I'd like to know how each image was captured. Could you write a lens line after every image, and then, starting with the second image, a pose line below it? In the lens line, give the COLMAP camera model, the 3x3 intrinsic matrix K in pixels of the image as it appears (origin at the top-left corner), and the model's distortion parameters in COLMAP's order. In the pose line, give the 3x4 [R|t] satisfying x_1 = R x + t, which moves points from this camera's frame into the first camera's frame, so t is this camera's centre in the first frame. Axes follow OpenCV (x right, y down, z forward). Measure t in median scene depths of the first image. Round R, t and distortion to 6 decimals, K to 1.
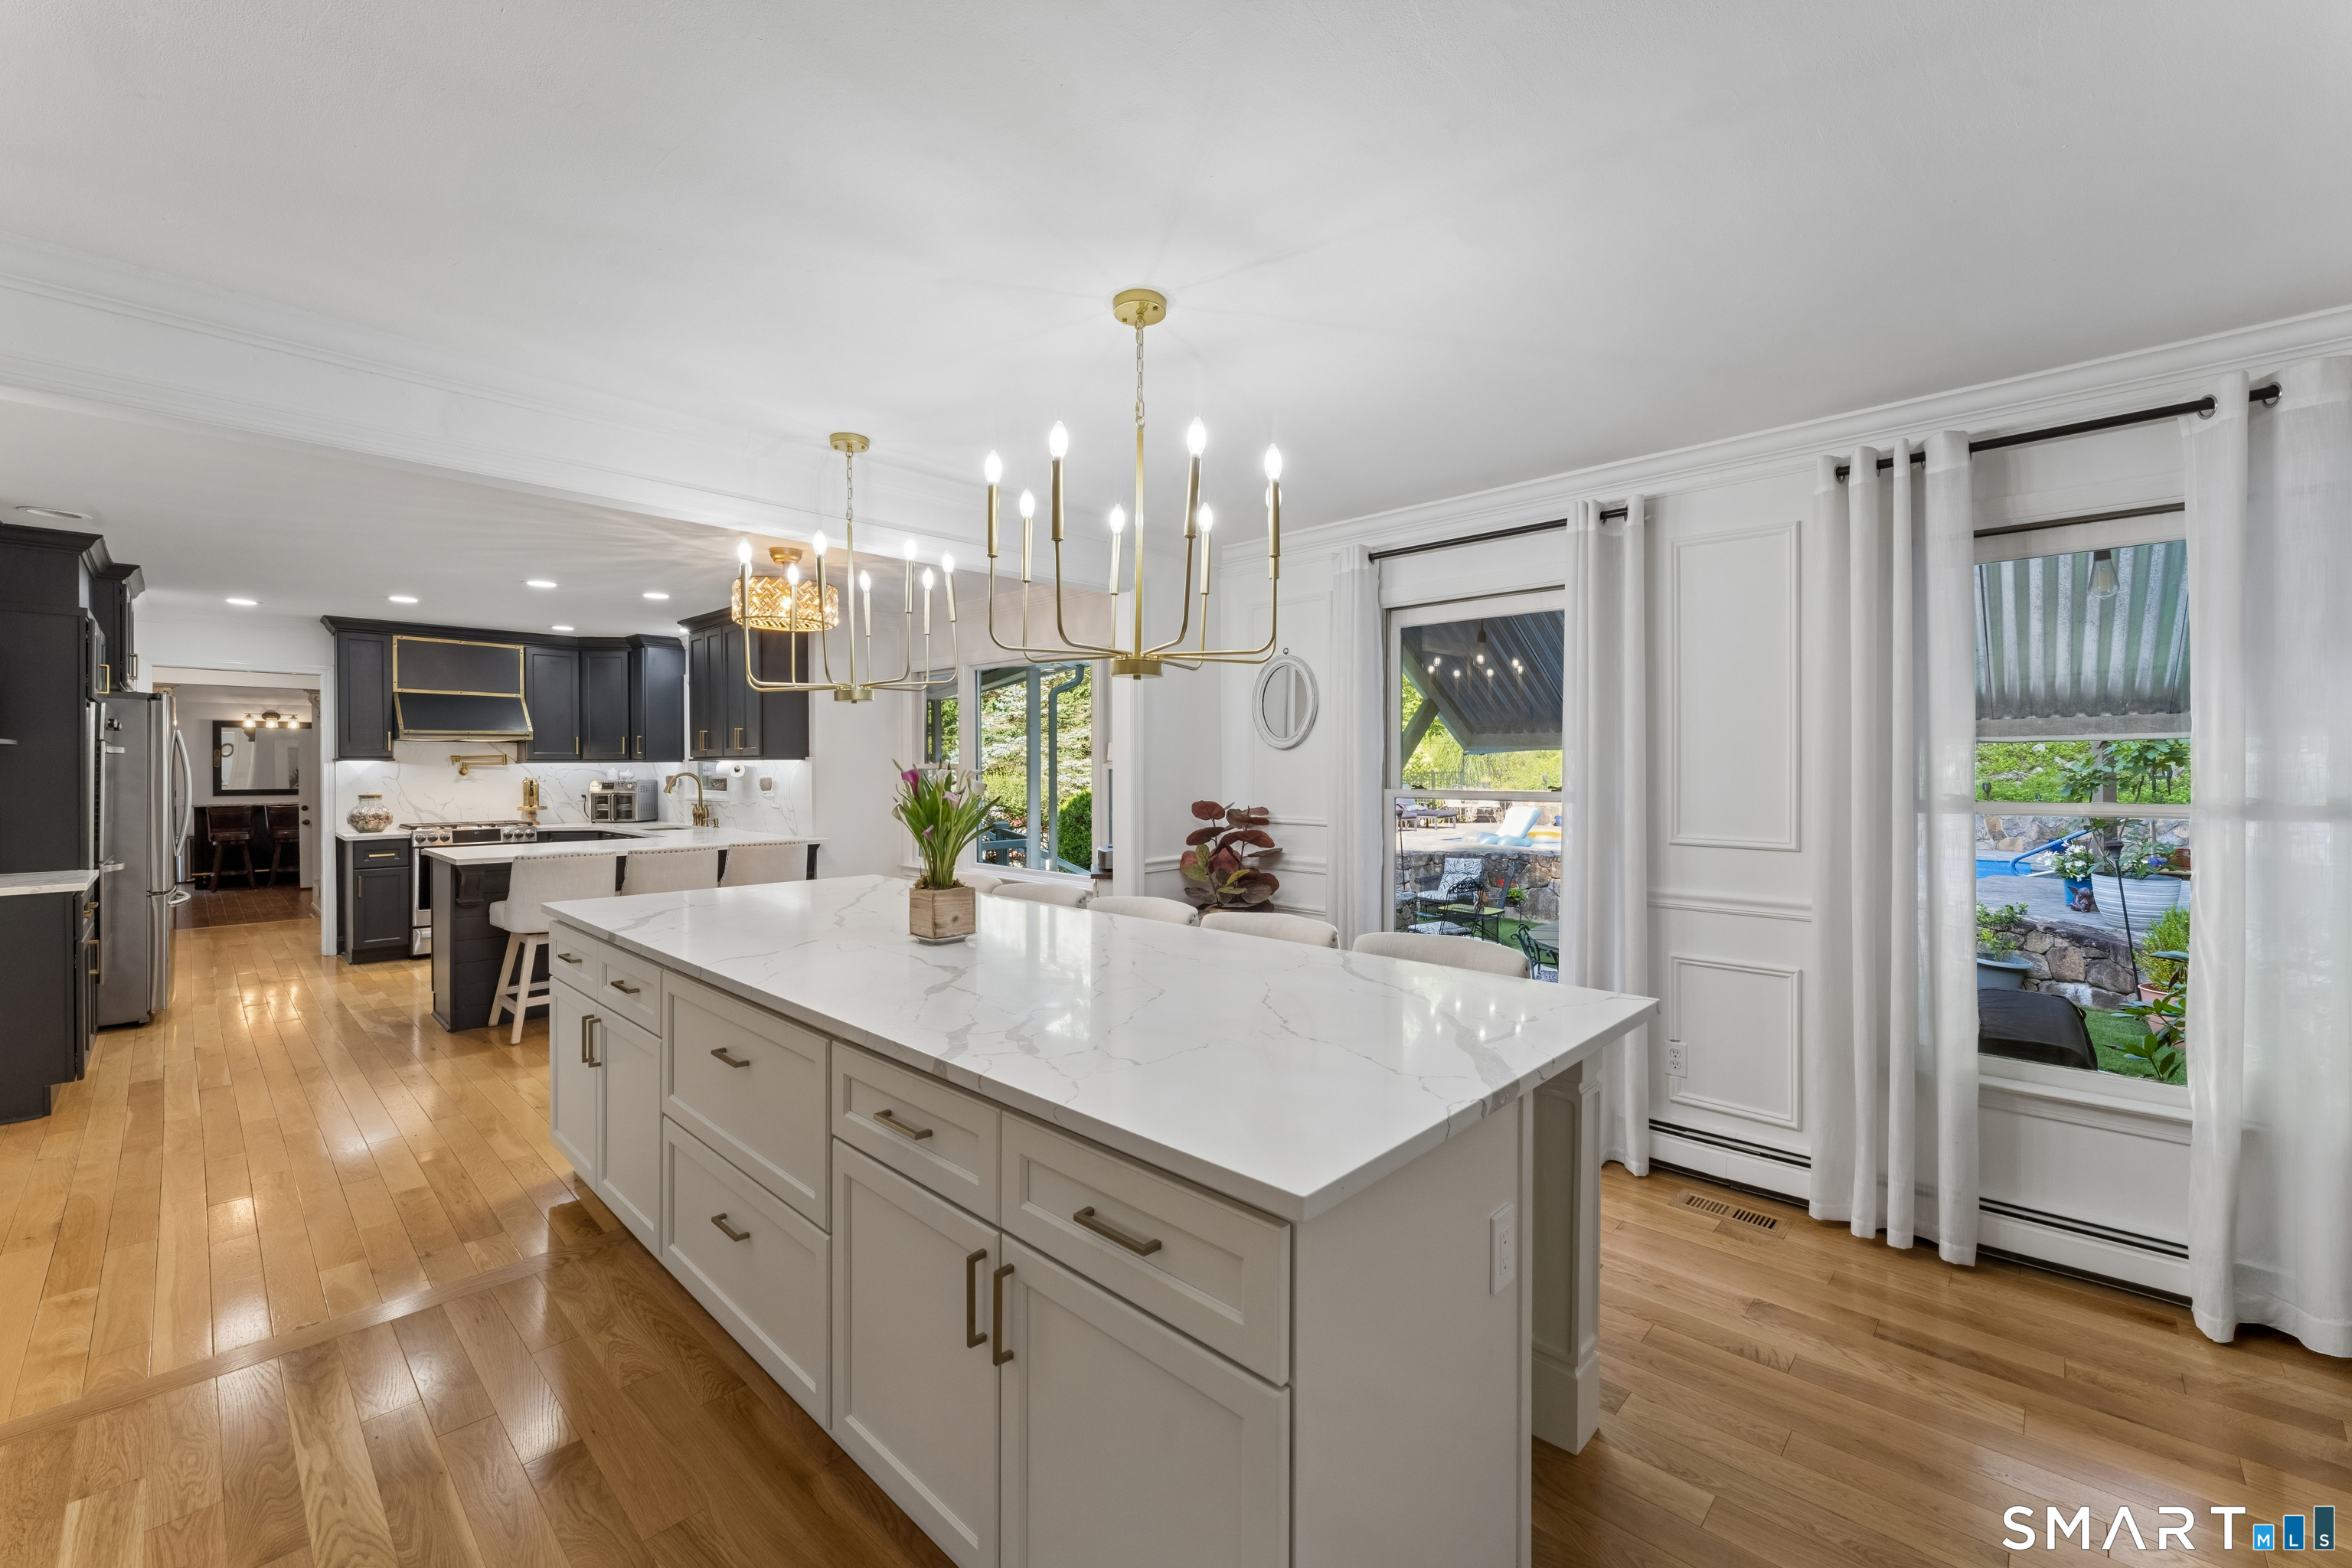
lens RADIAL K [[953.3, 0, 1170.9], [0, 953.3, 770.6], [0, 0, 1]] dist [-0.000450, 0.000104]
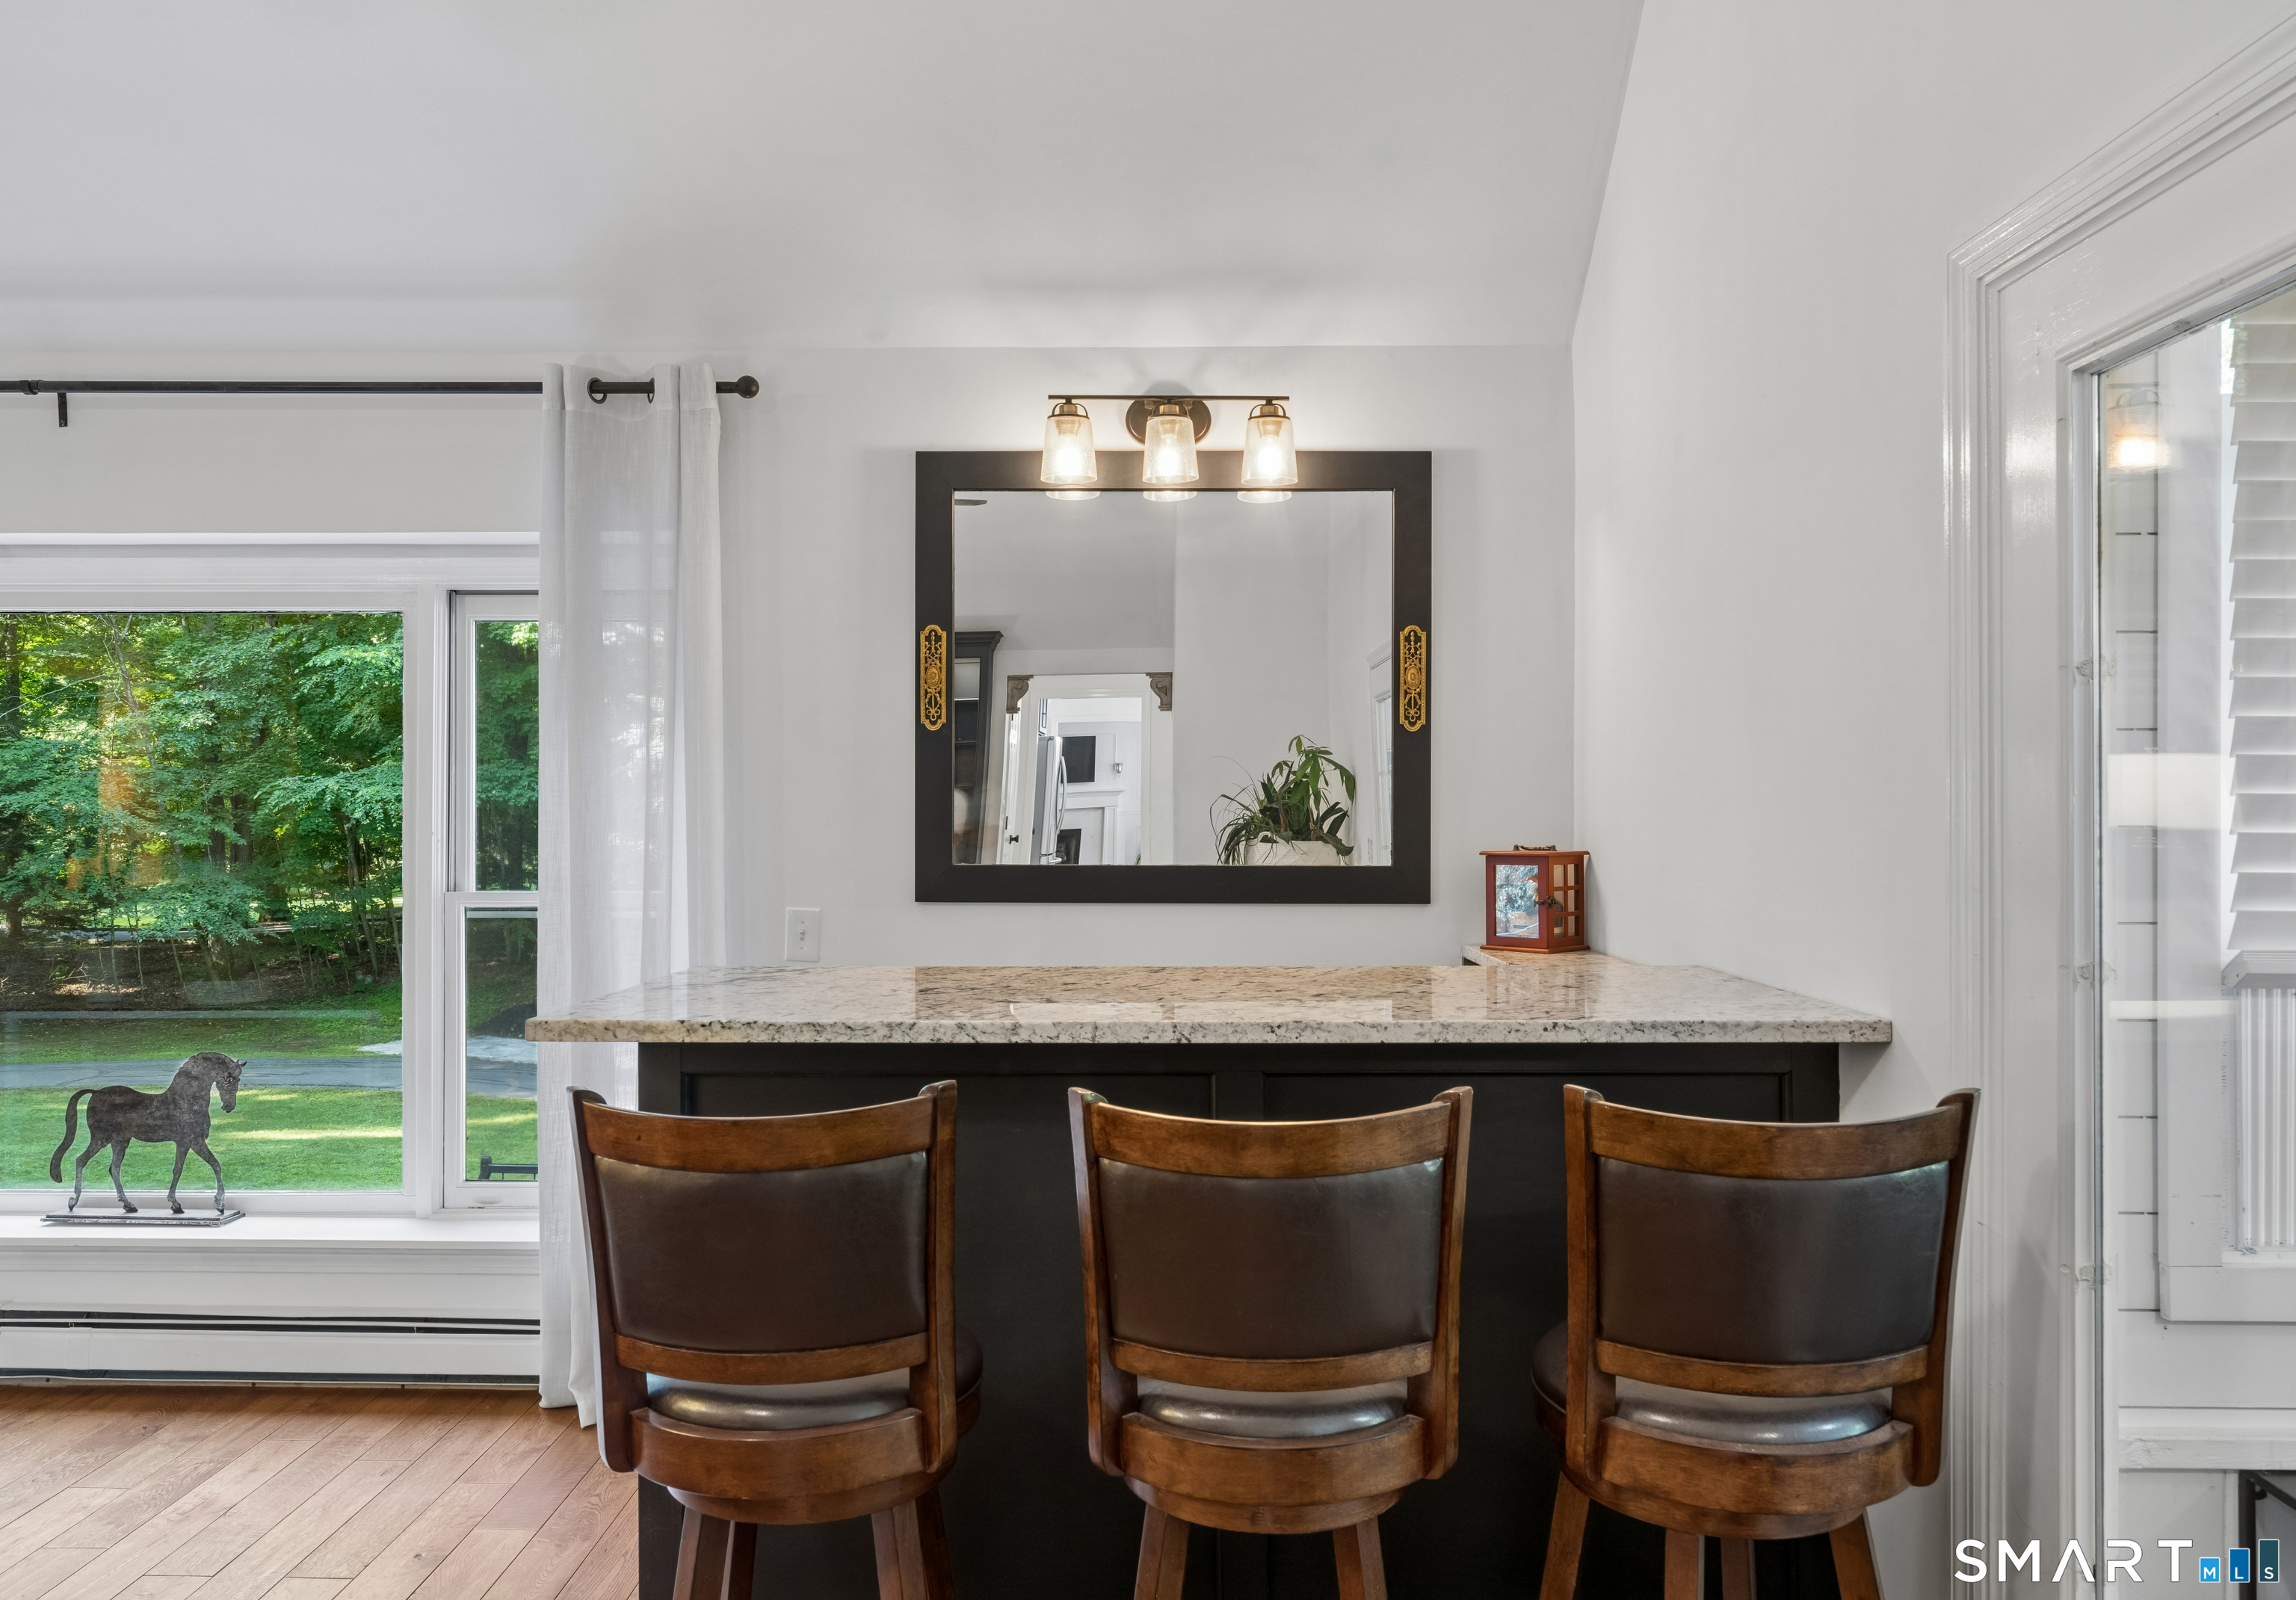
lens RADIAL K [[1544.9, 0, 1146.3], [0, 1544.9, 801.2], [0, 0, 1]] dist [0.000901, 0.000255]
pose [[0.688700, -0.000387, -0.725046, -0.754419], [-0.005477, 0.999969, -0.005735, 0.010126], [0.725026, 0.007921, 0.688676, 0.815013]]
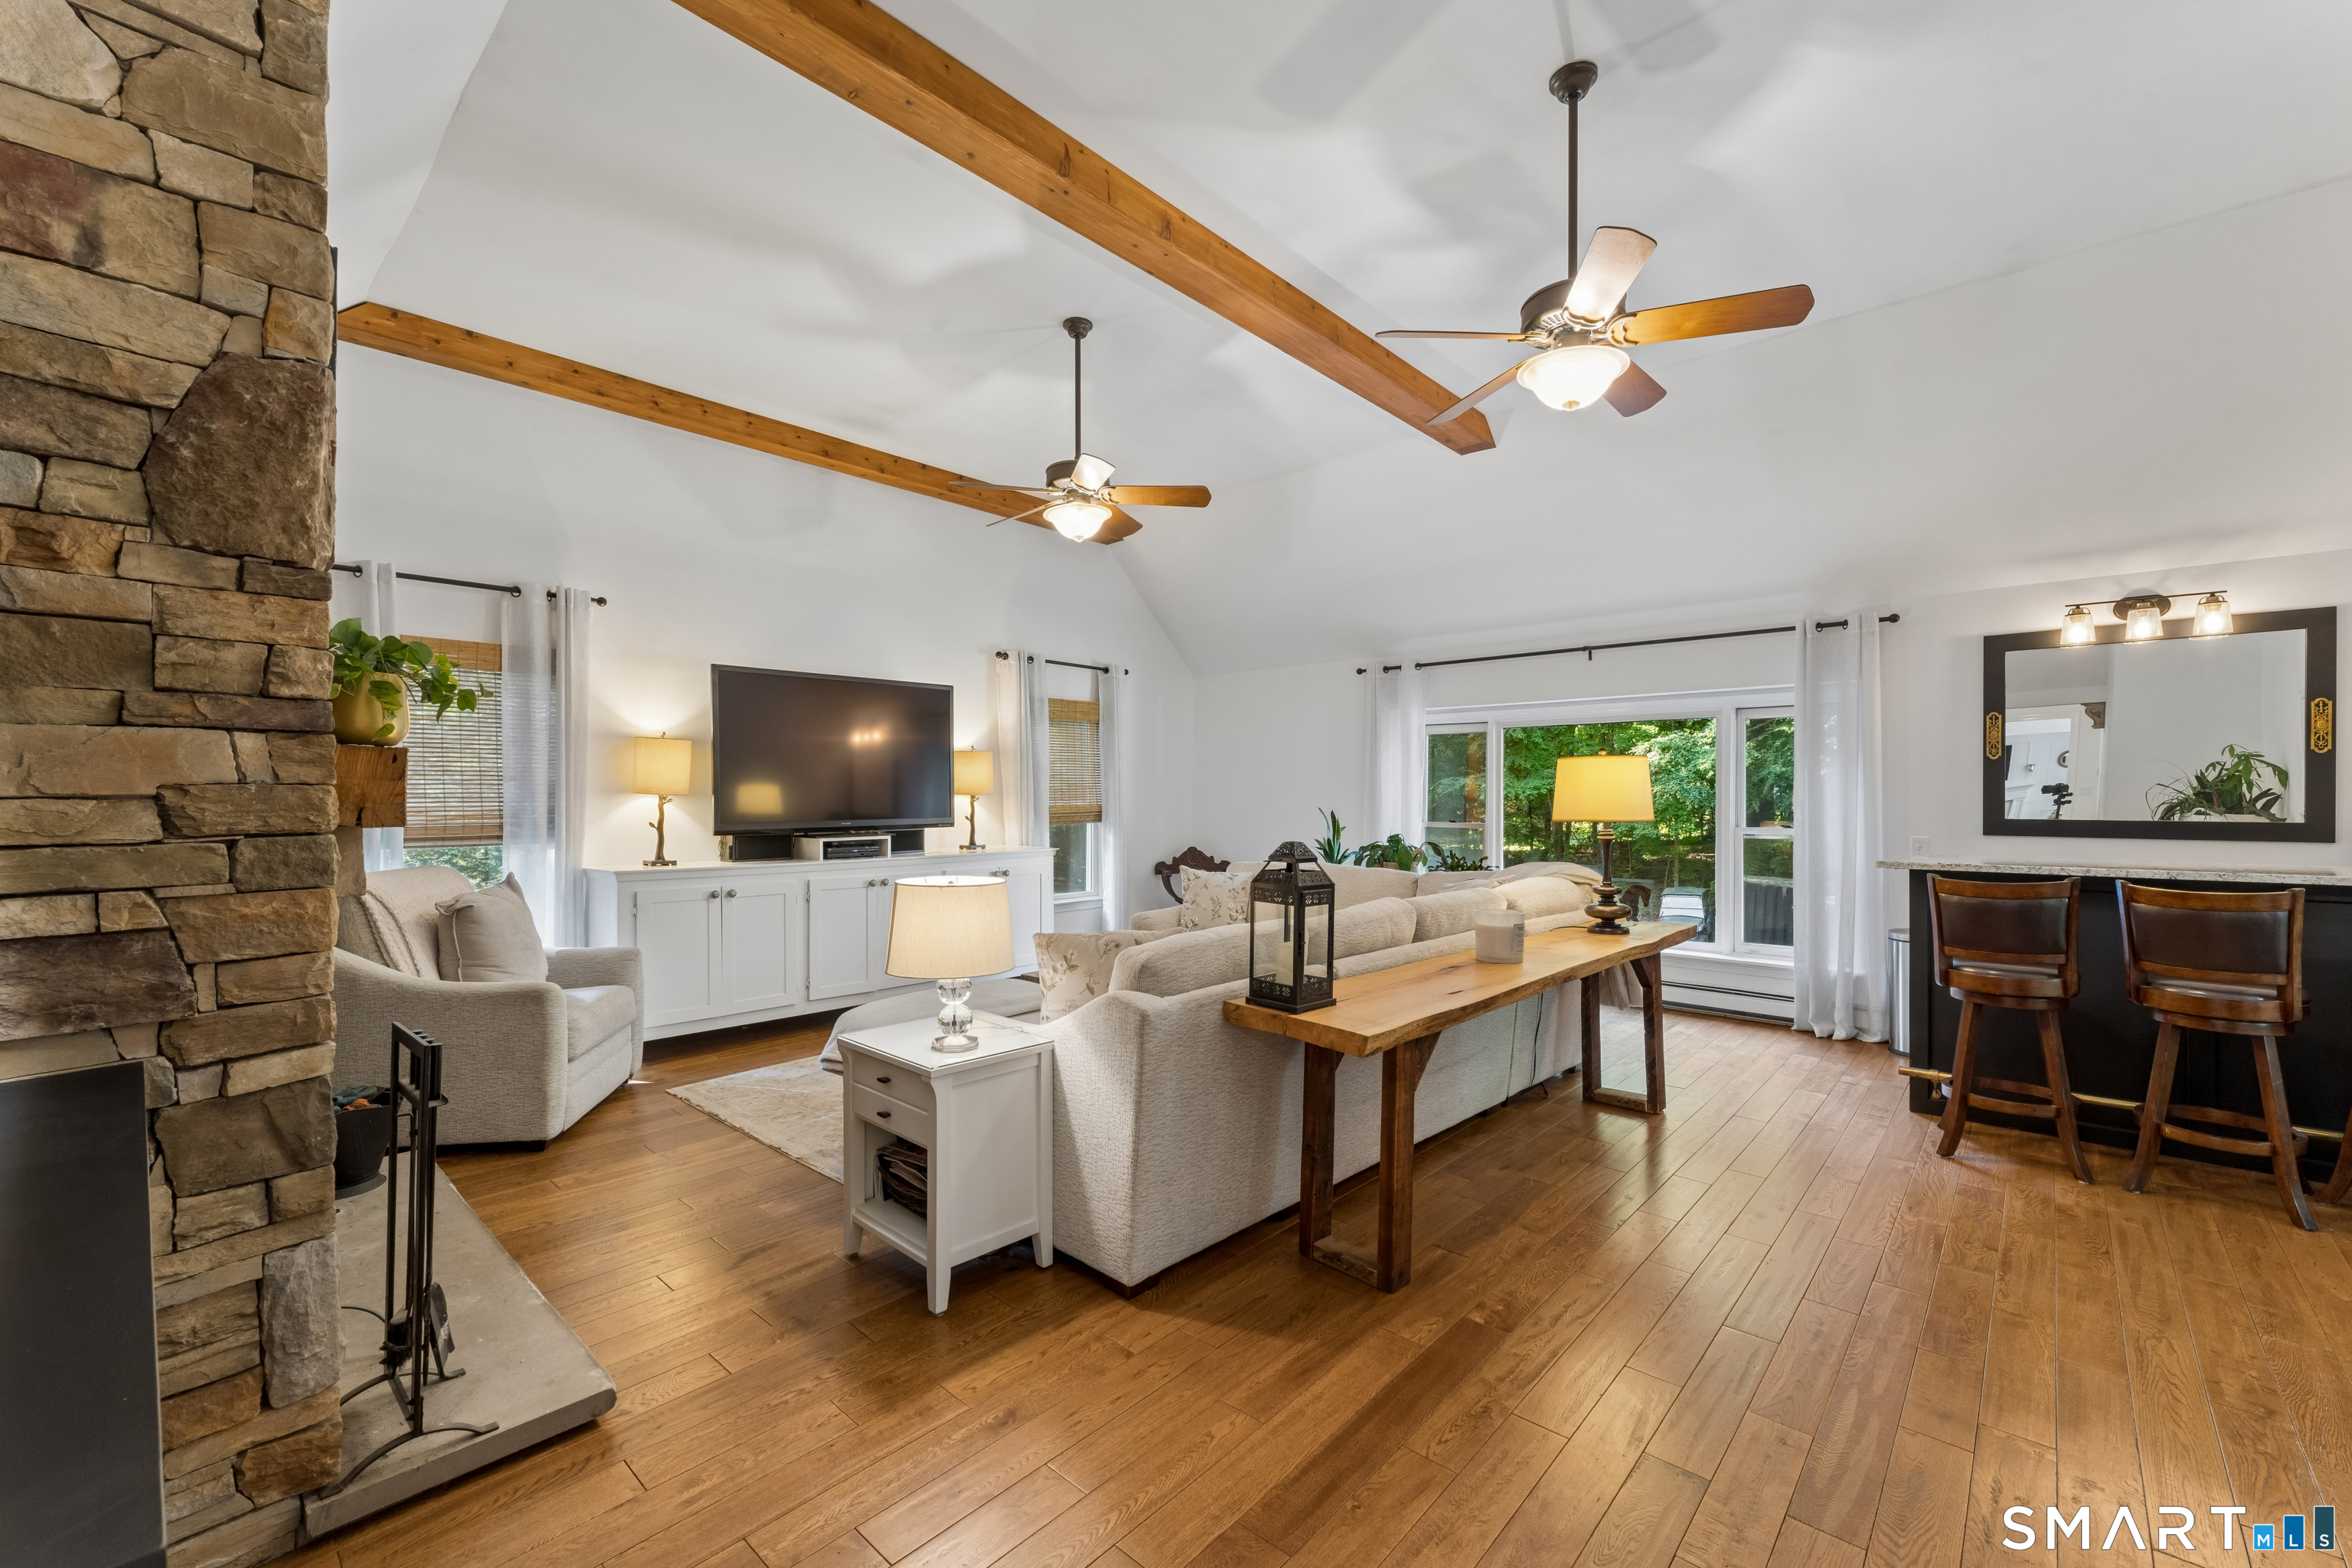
lens RADIAL K [[947.4, 0, 1181.1], [0, 947.4, 796.7], [0, 0, 1]] dist [-0.000910, 0.000169]
pose [[0.022402, 0.006929, -0.999725, -0.611099], [-0.003791, 0.999969, 0.006846, 0.010090], [0.999742, 0.003637, 0.022428, 0.647226]]
